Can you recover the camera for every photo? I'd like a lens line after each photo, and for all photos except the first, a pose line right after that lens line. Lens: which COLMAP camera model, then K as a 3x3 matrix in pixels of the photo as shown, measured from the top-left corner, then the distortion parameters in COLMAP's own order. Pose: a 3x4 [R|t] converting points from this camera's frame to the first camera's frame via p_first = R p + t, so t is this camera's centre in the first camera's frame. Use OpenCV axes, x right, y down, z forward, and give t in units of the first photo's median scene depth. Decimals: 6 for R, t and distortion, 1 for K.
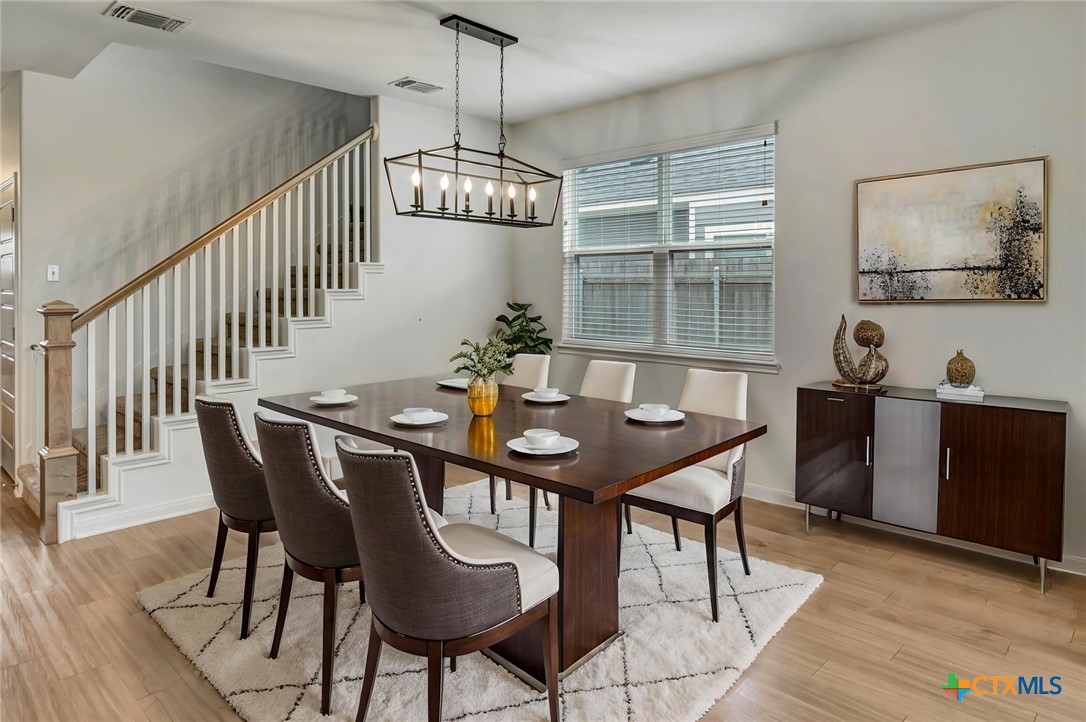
lens RADIAL K [[679.7, 0, 542.1], [0, 679.7, 293.3], [0, 0, 1]] dist [0.018219, -0.000322]
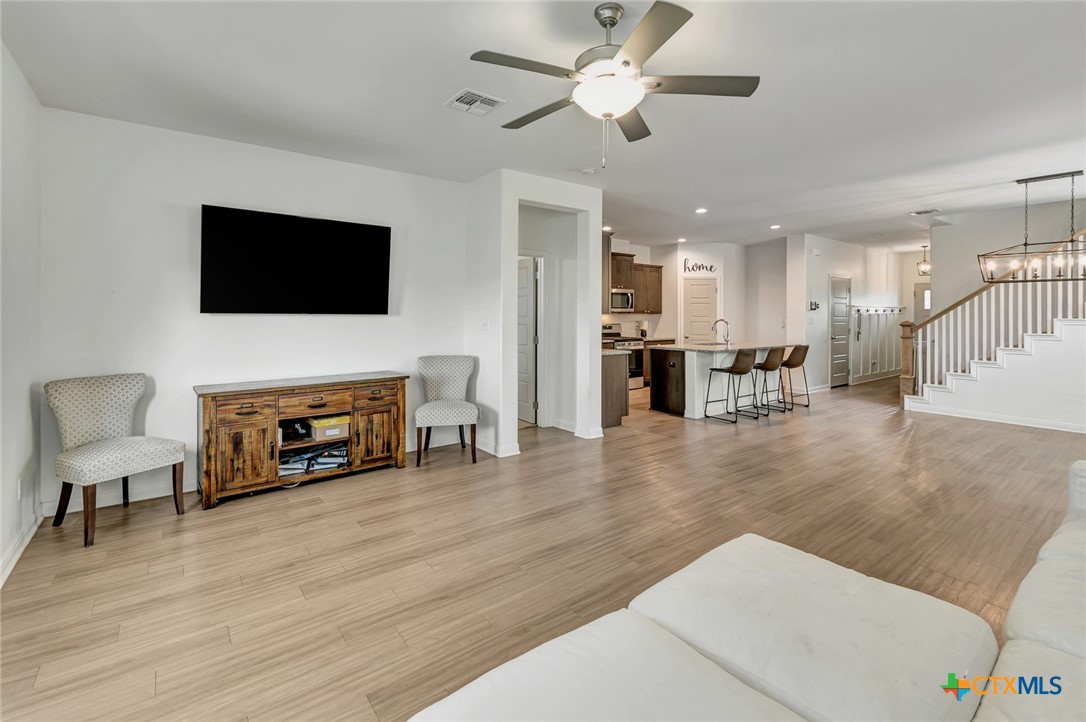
lens RADIAL K [[496.7, 0, 542.3], [0, 496.7, 326.2], [0, 0, 1]] dist [0.002595, -0.000164]
pose [[-0.147308, 0.032306, -0.988563, 1.379504], [-0.015082, 0.999277, 0.034904, -0.014502], [0.988976, 0.020051, -0.146714, -0.128485]]
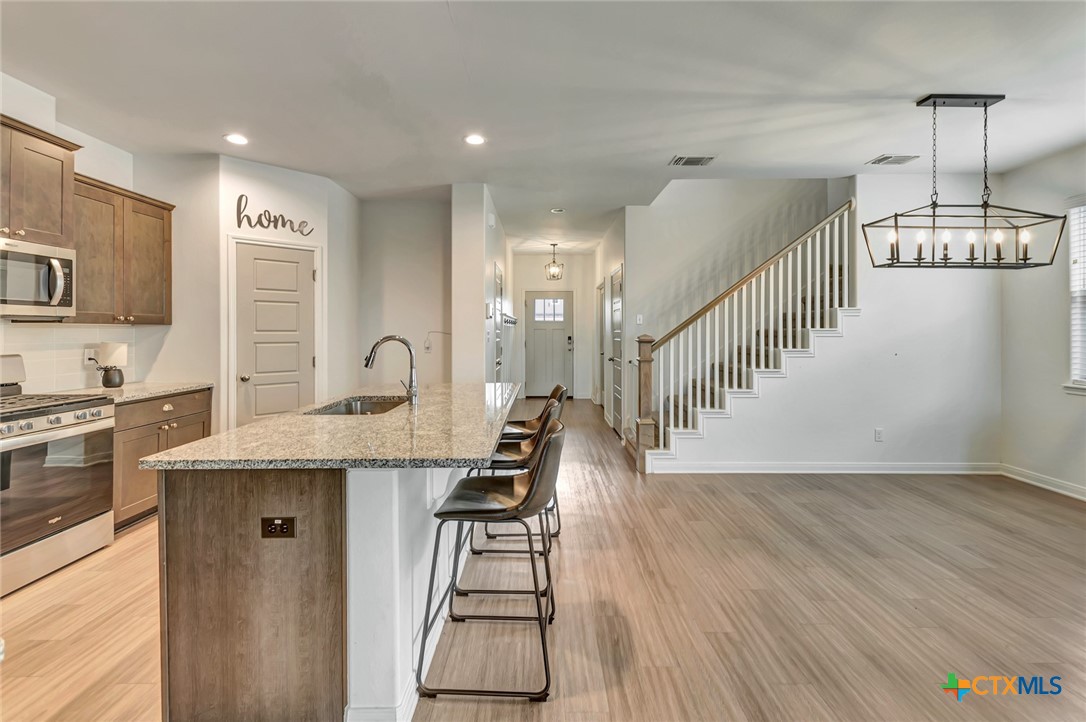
lens RADIAL K [[496.7, 0, 542.3], [0, 496.7, 326.2], [0, 0, 1]] dist [0.002595, -0.000164]
pose [[0.700891, -0.003885, -0.713258, 0.010891], [-0.010515, 0.999820, -0.015778, 0.012168], [0.713191, 0.018559, 0.700724, -0.069322]]
